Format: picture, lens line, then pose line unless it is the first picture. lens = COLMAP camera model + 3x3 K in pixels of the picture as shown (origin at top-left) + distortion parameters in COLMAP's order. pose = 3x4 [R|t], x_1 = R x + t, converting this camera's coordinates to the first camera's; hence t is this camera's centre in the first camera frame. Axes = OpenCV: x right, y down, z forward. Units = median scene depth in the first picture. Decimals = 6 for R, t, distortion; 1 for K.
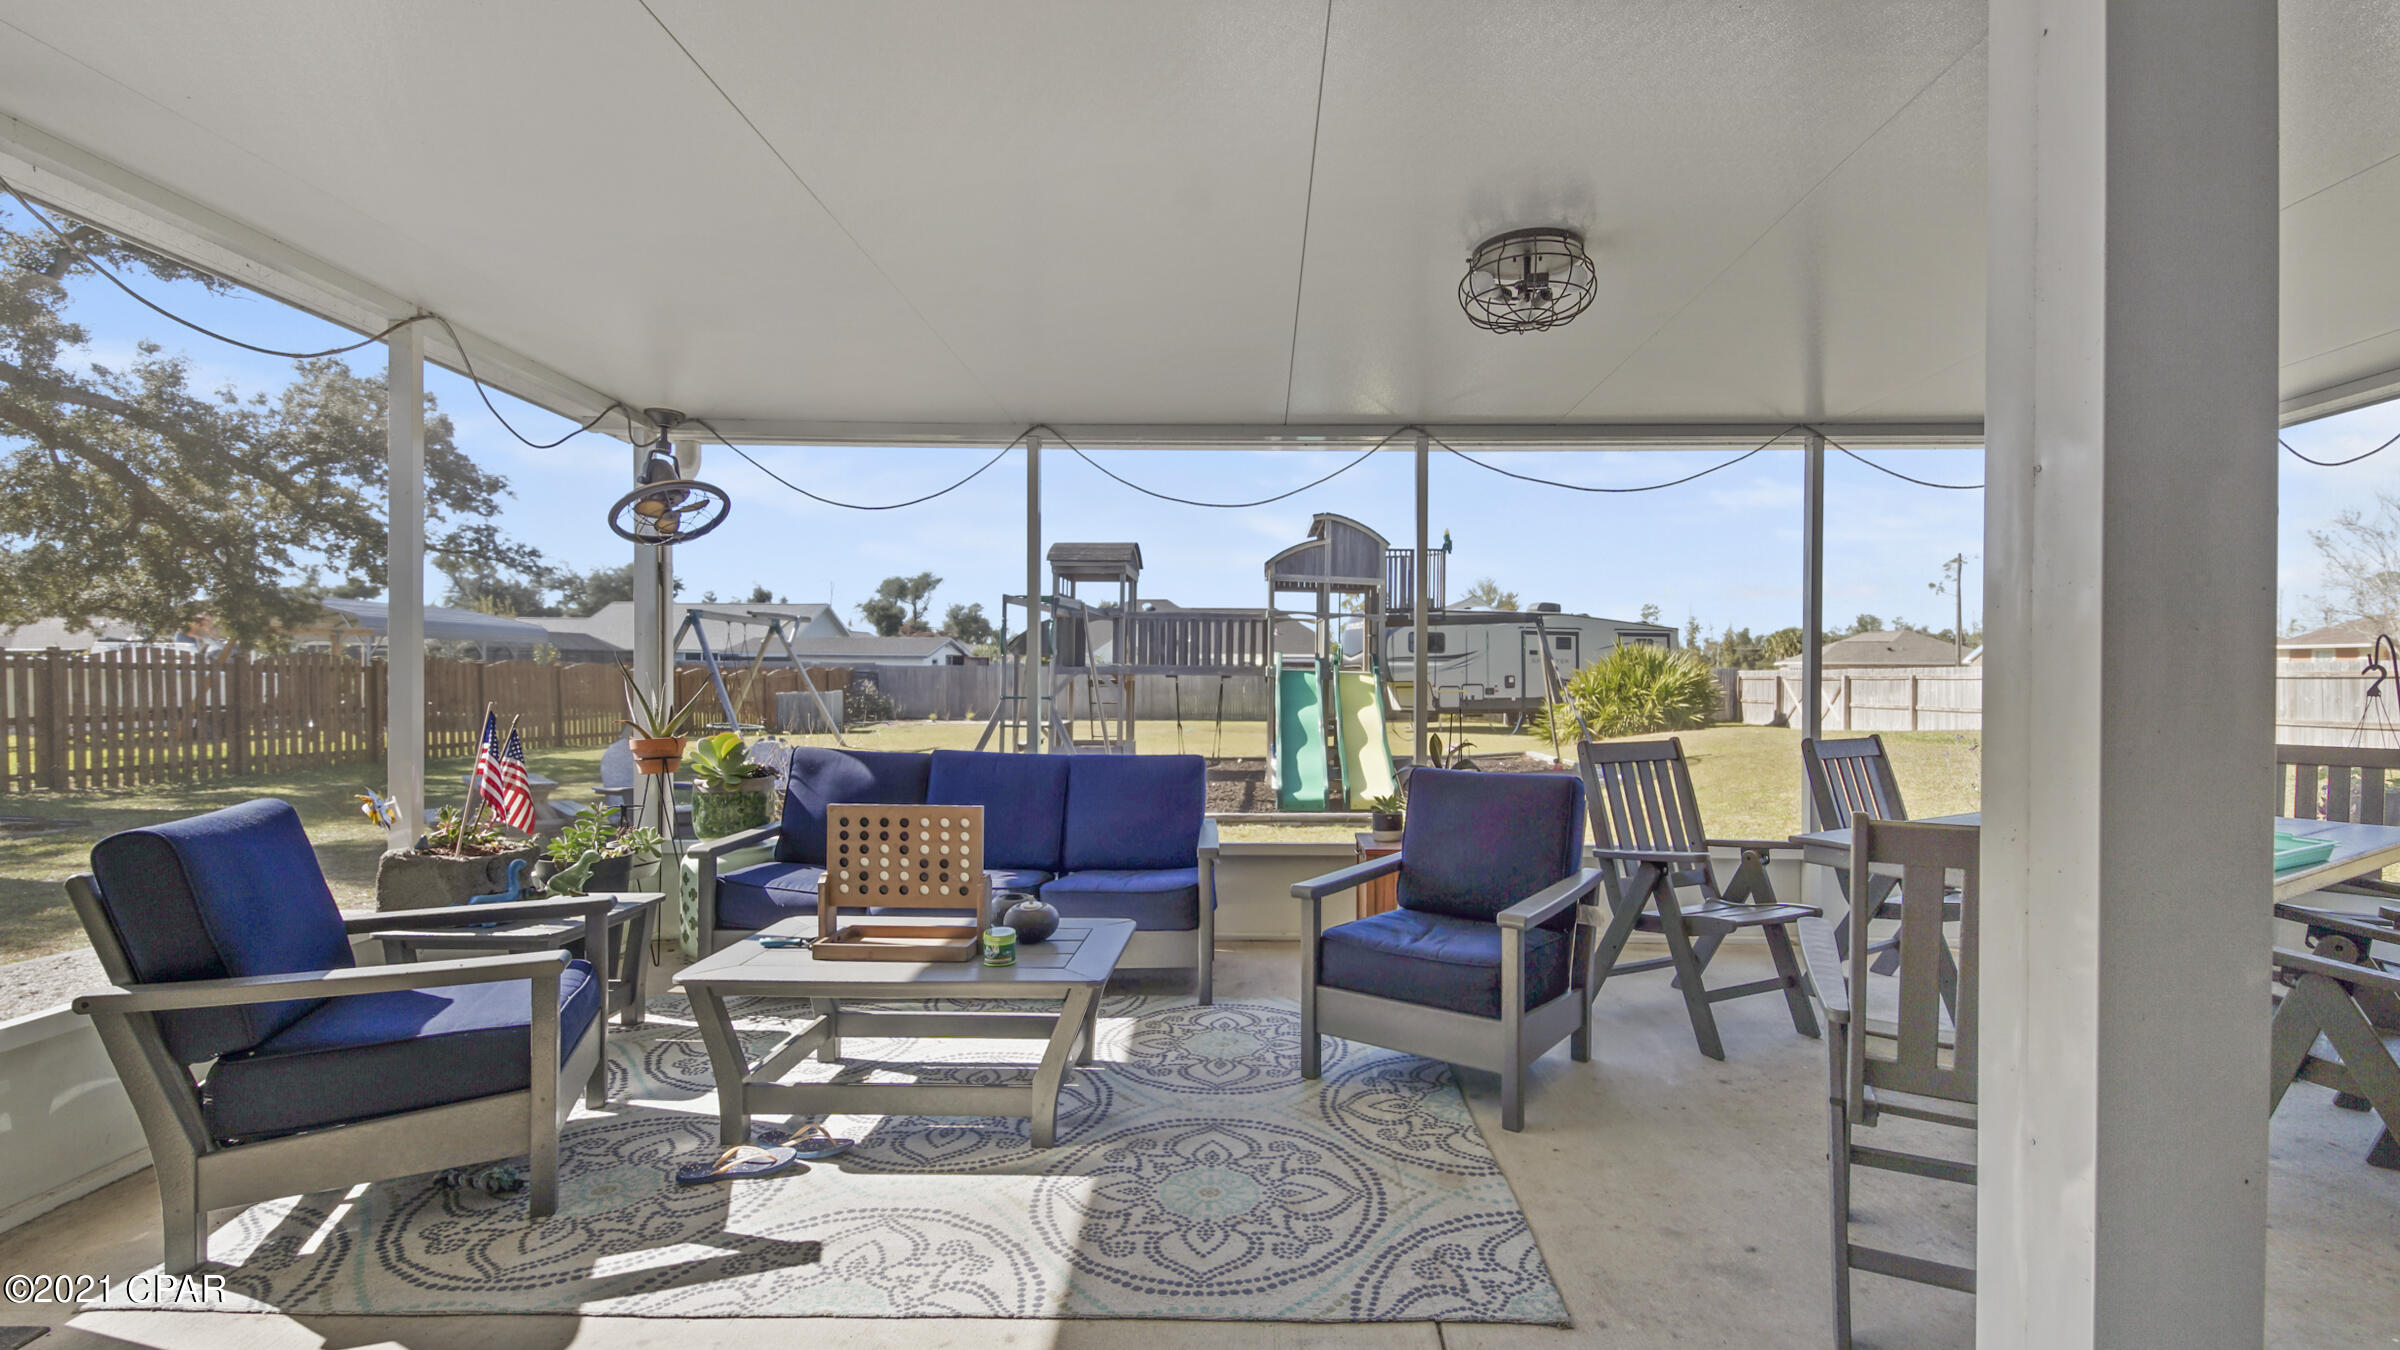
lens RADIAL K [[1119.9, 0, 1236.2], [0, 1119.9, 647.6], [0, 0, 1]] dist [0.062013, -0.026591]
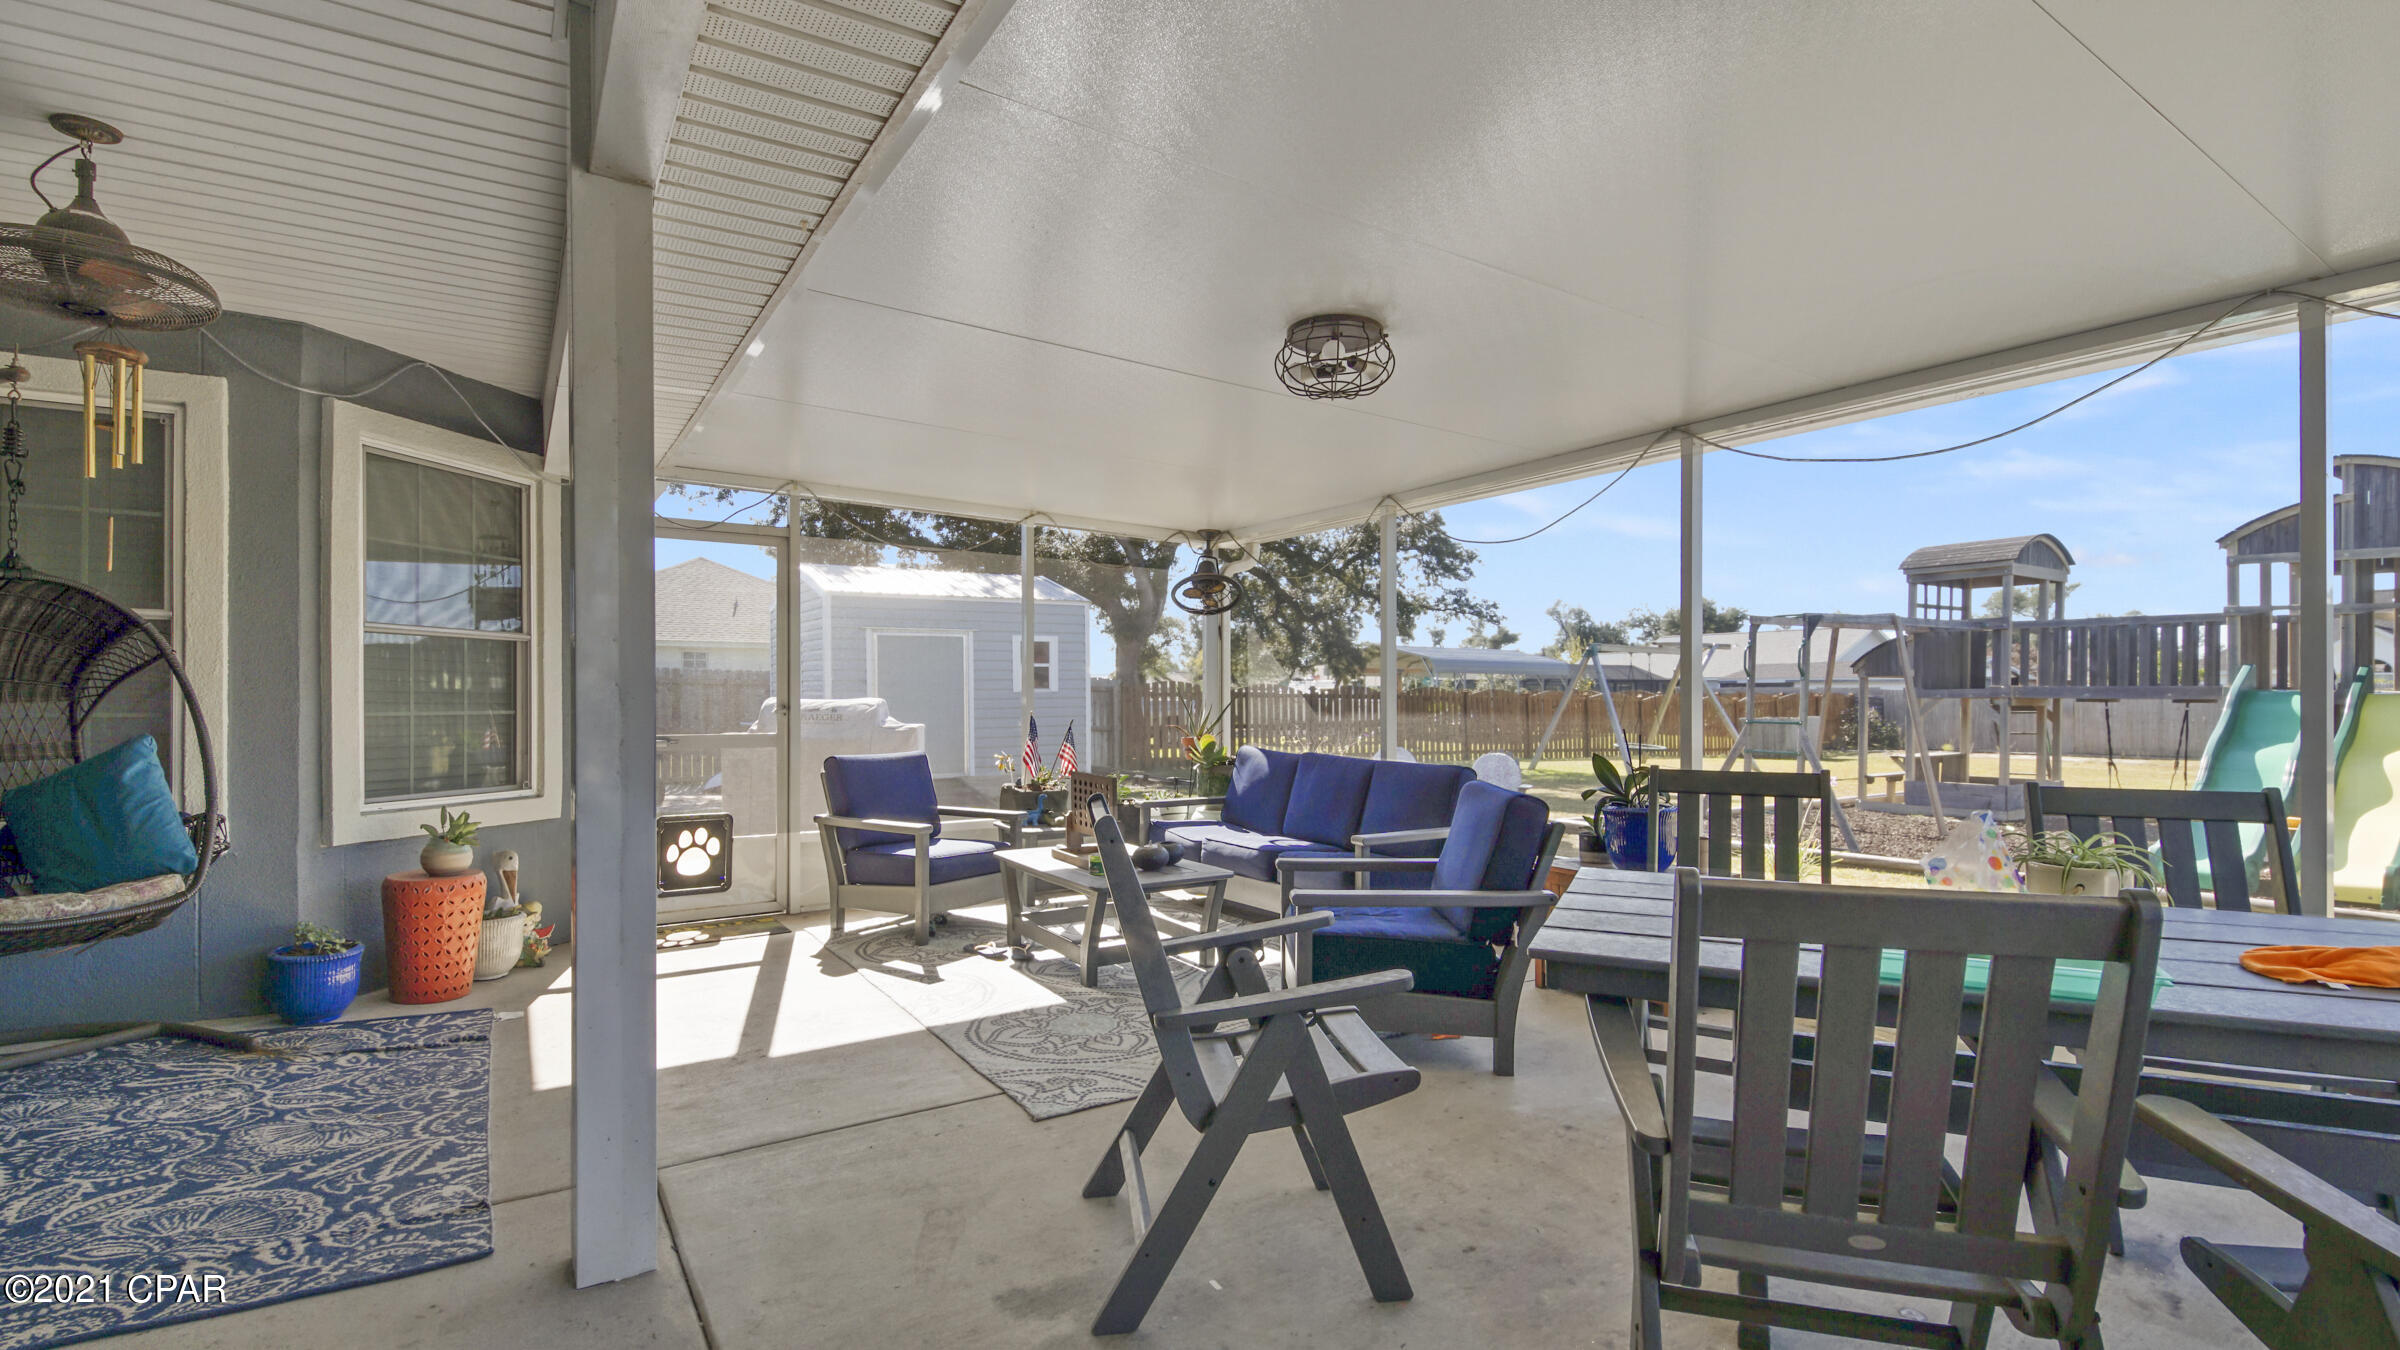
lens RADIAL K [[1119.9, 0, 1236.2], [0, 1119.9, 647.6], [0, 0, 1]] dist [0.062013, -0.026591]
pose [[0.529263, -0.040328, -0.847499, 0.370884], [0.019053, 0.999183, -0.035648, 0.005763], [0.848244, 0.002720, 0.529599, 0.092420]]
